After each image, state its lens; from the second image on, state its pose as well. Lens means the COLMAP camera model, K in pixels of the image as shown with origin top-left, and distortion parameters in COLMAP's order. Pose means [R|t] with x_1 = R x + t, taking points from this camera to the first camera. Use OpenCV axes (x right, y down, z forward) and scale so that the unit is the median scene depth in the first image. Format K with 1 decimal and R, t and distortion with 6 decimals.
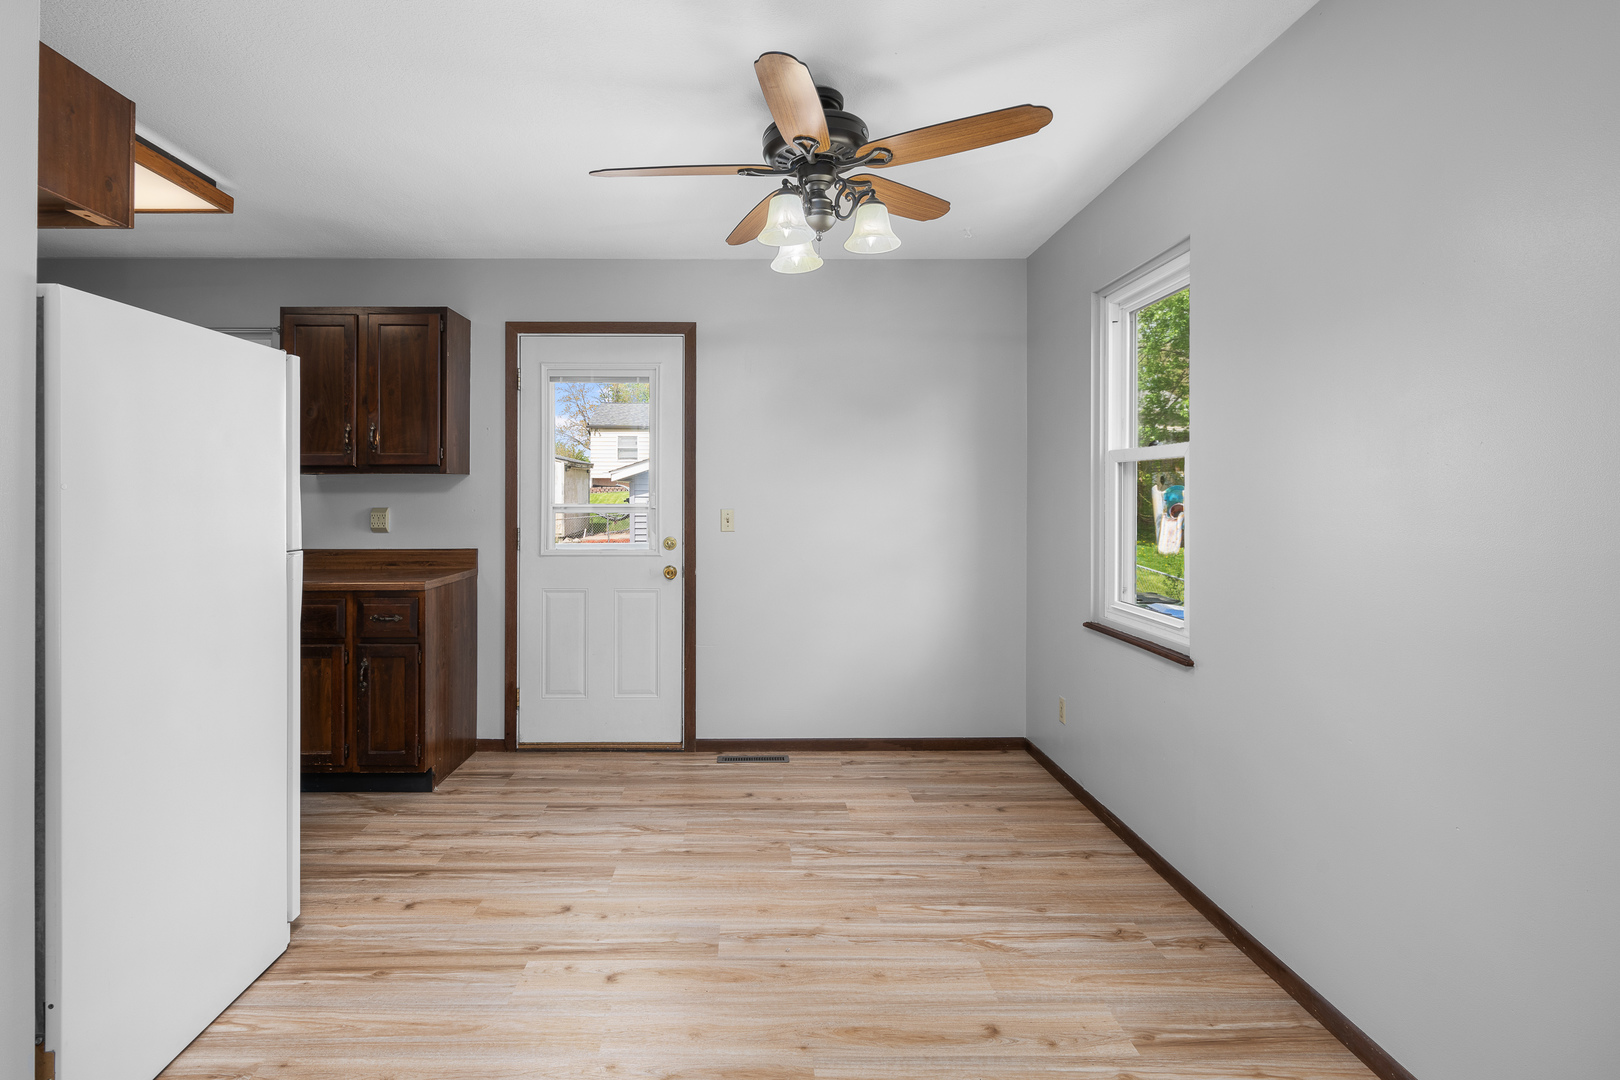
lens RADIAL K [[823.6, 0, 809.7], [0, 823.6, 485.9], [0, 0, 1]] dist [-0.003204, -0.000211]
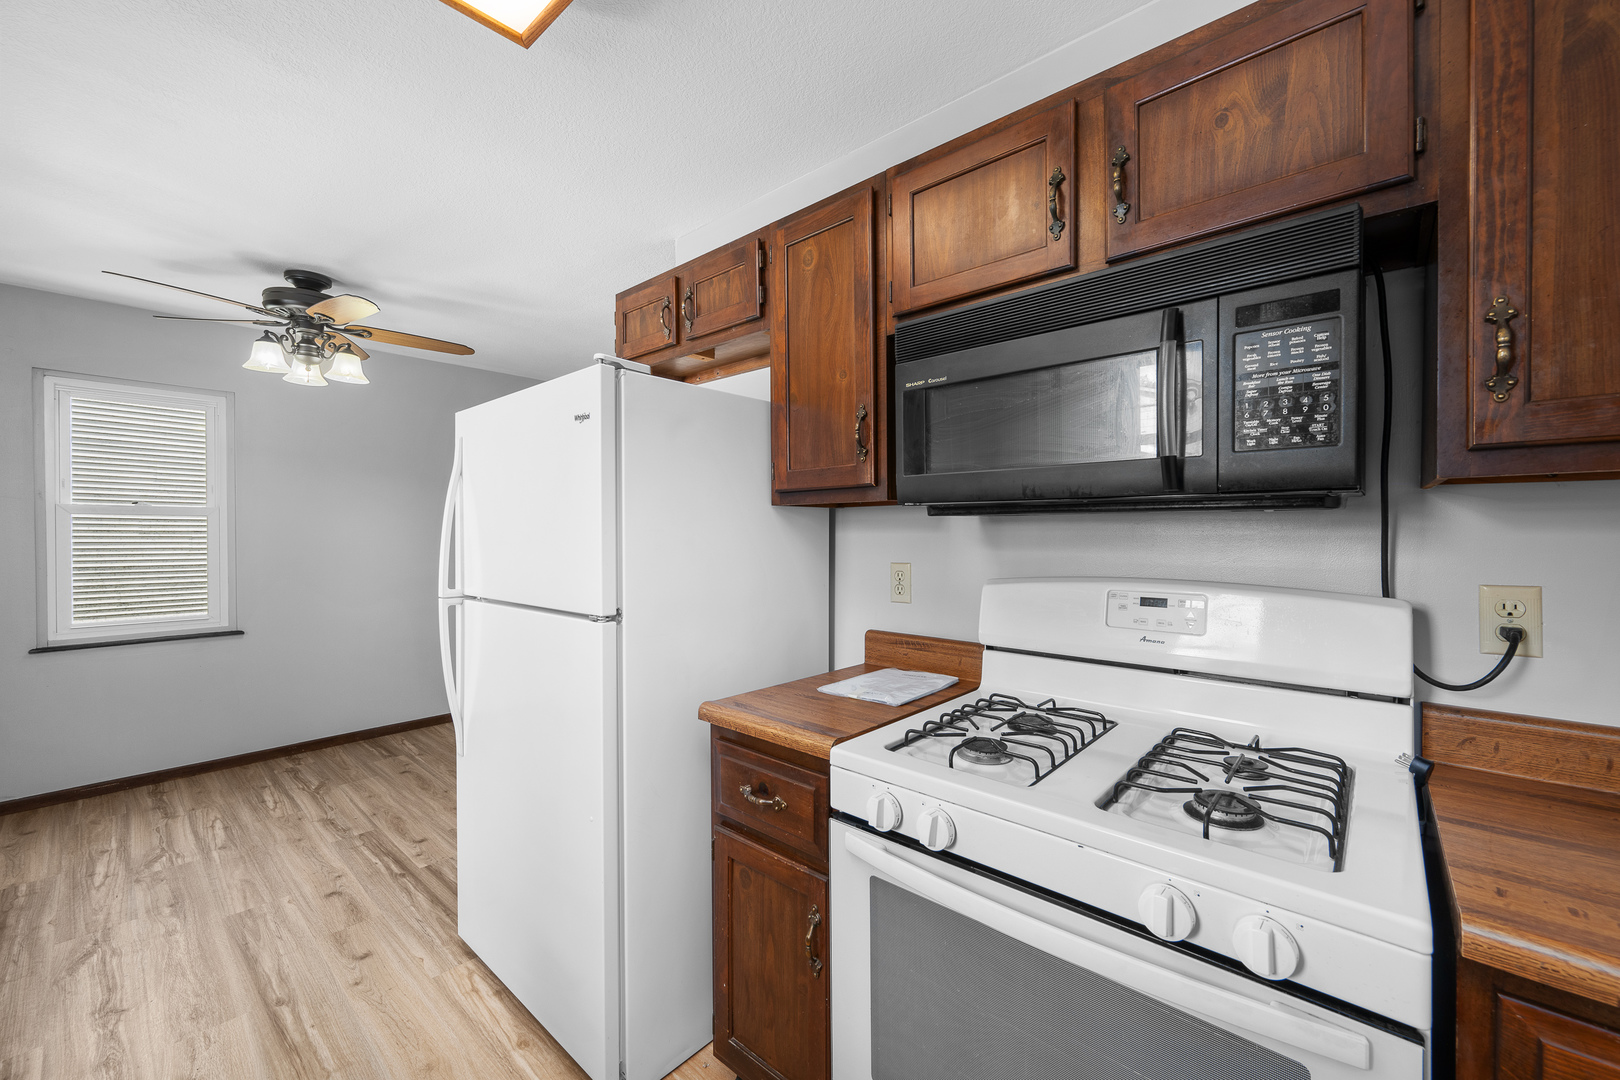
lens RADIAL K [[631.5, 0, 815.6], [0, 631.5, 543.9], [0, 0, 1]] dist [0.001276, 0.000144]
pose [[-0.739734, -0.011286, 0.672805, -1.202406], [-0.001239, 0.999880, 0.015411, 0.005839], [-0.672898, 0.010566, -0.739659, 1.031791]]
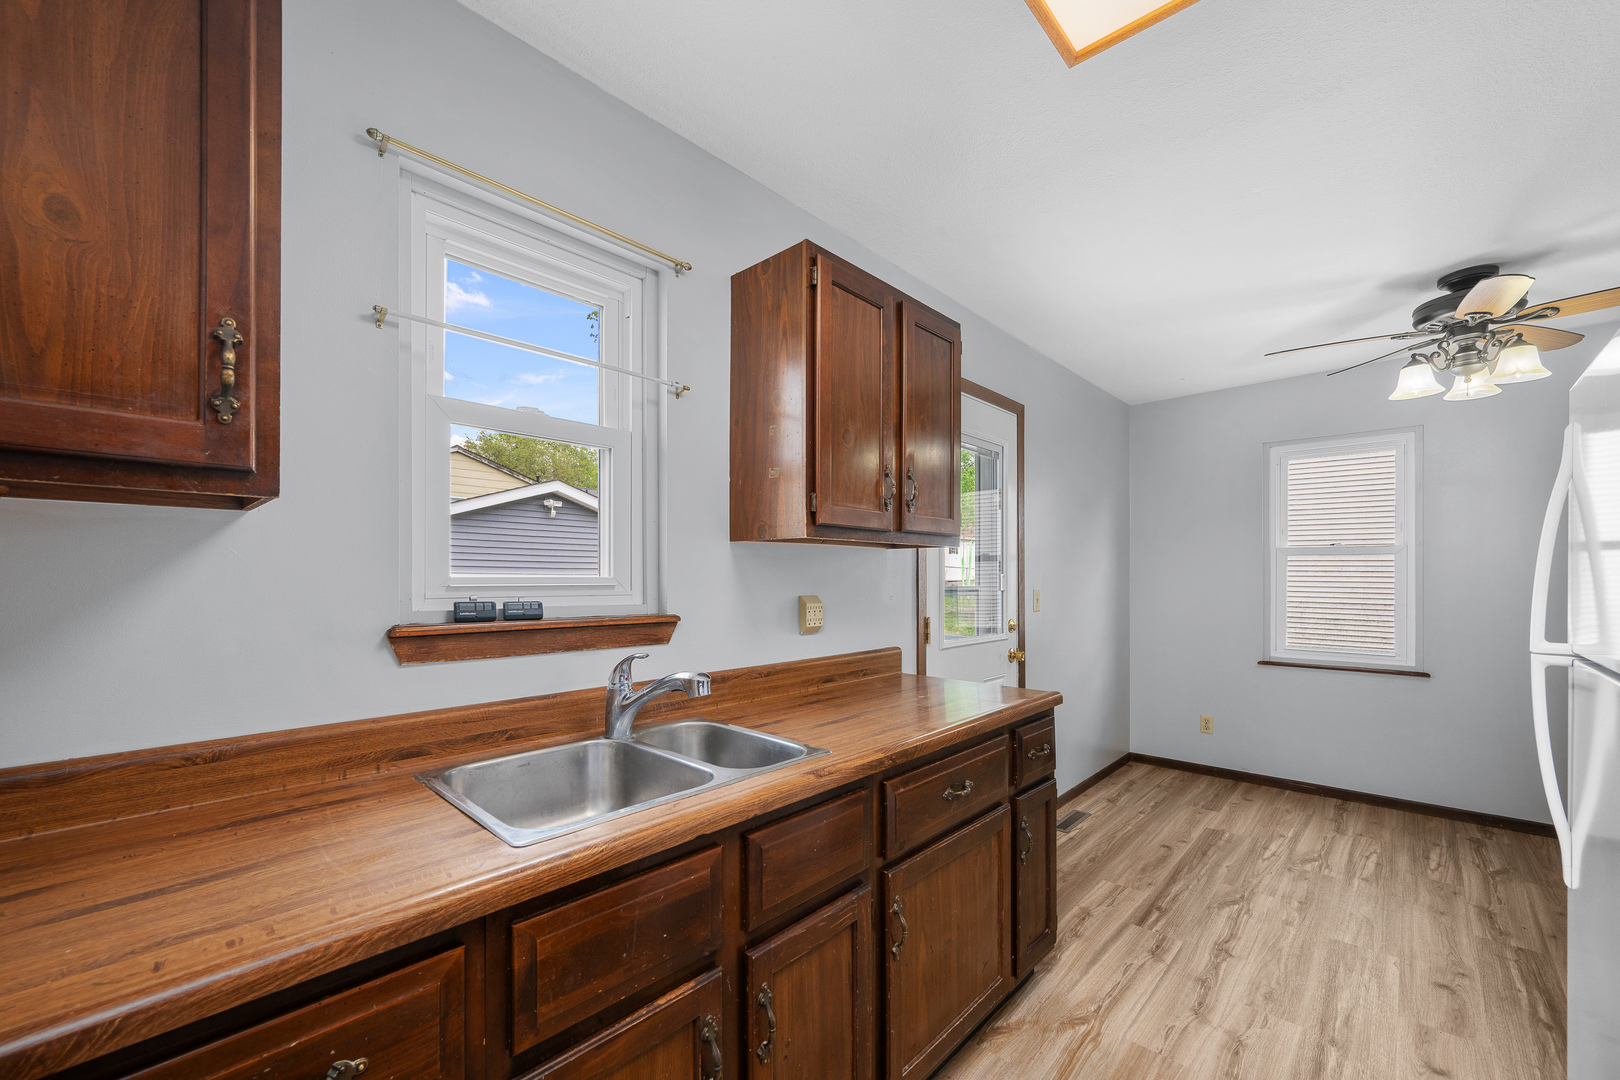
lens RADIAL K [[642.6, 0, 811.3], [0, 642.6, 577.1], [0, 0, 1]] dist [0.000617, 0.000171]
pose [[0.695990, -0.002752, 0.718047, -1.198661], [0.000001, 0.999993, 0.003832, 0.012874], [-0.718052, -0.002666, 0.695984, 0.871374]]
